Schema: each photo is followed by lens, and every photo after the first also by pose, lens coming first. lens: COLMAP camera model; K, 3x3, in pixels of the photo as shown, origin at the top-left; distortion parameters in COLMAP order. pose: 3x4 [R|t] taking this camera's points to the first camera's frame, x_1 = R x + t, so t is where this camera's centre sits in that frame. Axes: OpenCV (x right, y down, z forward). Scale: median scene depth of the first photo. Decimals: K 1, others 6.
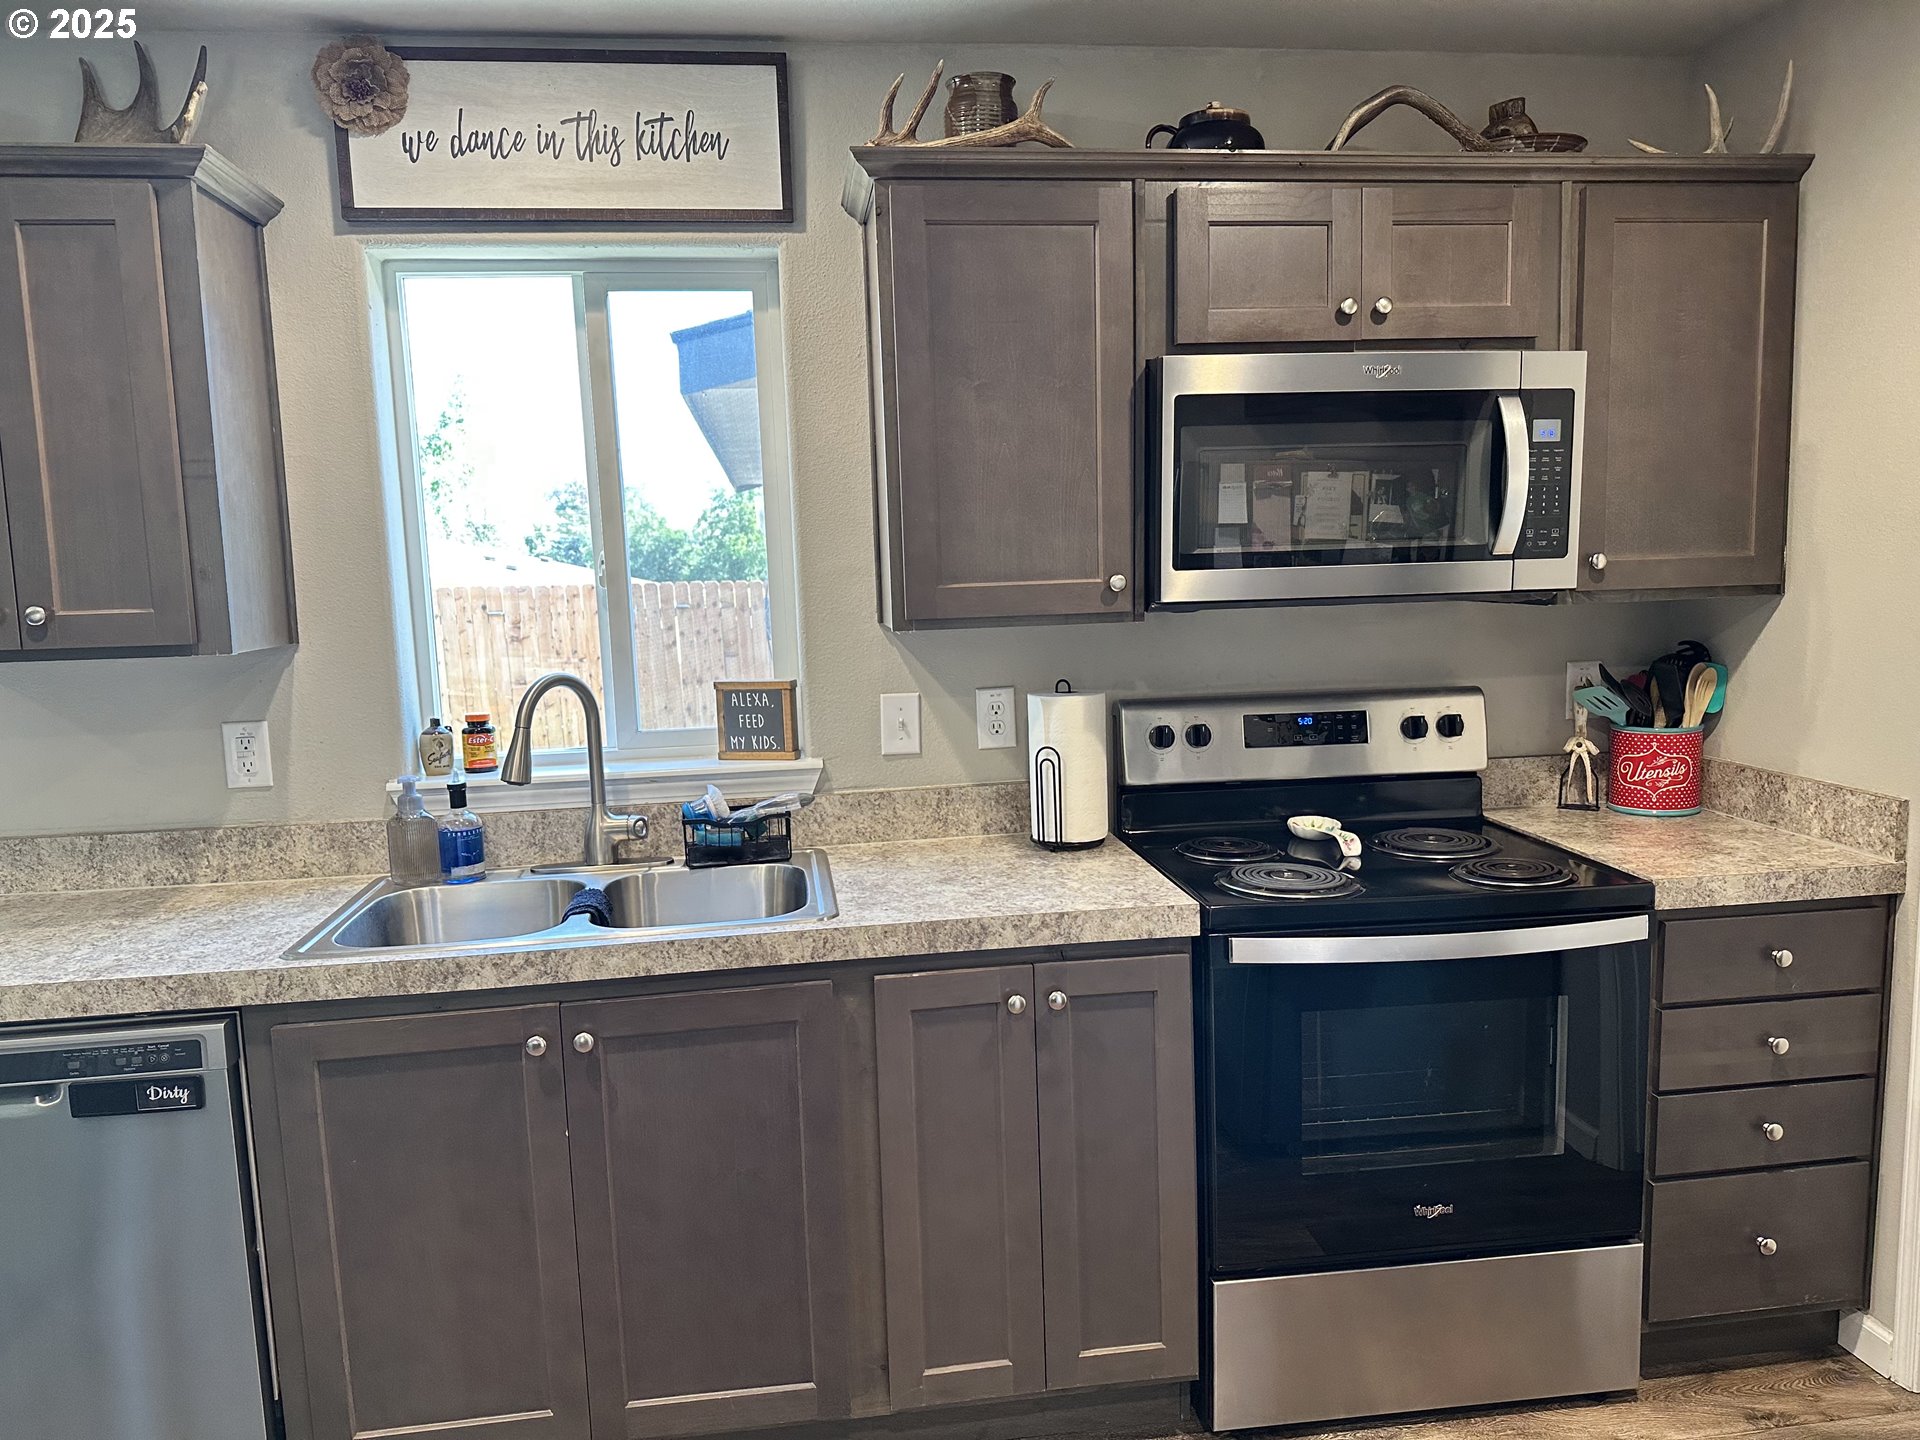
lens RADIAL K [[1328.9, 0, 991.0], [0, 1328.9, 719.7], [0, 0, 1]] dist [0.084475, -0.123455]
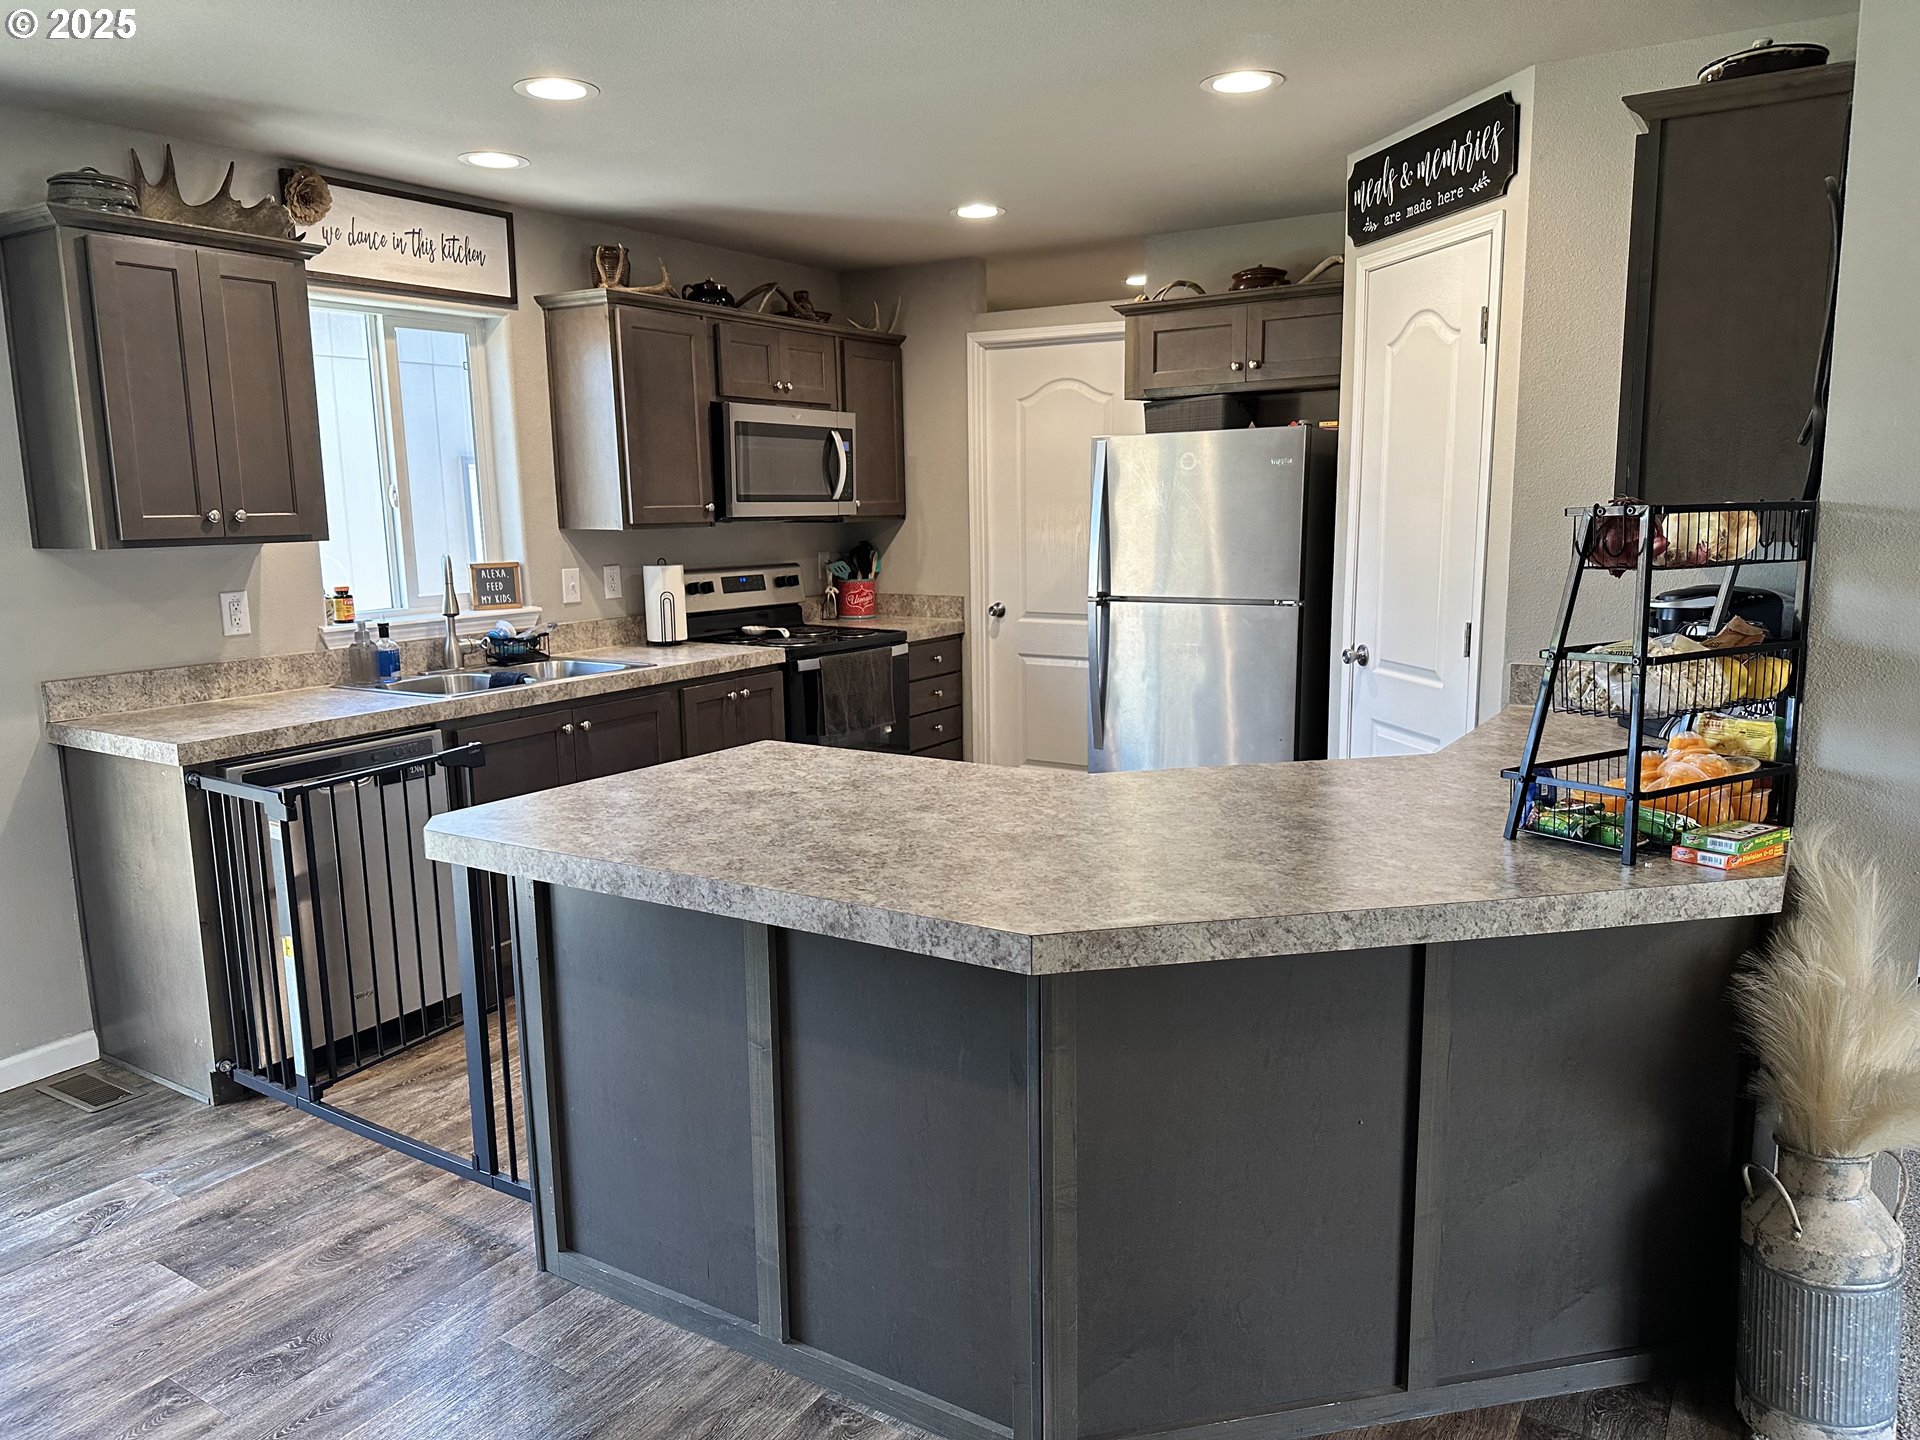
lens RADIAL K [[1328.9, 0, 991.0], [0, 1328.9, 719.7], [0, 0, 1]] dist [0.084475, -0.123455]
pose [[0.633812, -0.107969, 0.765915, -1.202991], [0.088060, 0.993844, 0.067228, 0.119700], [-0.768458, 0.024837, 0.639418, -0.641541]]
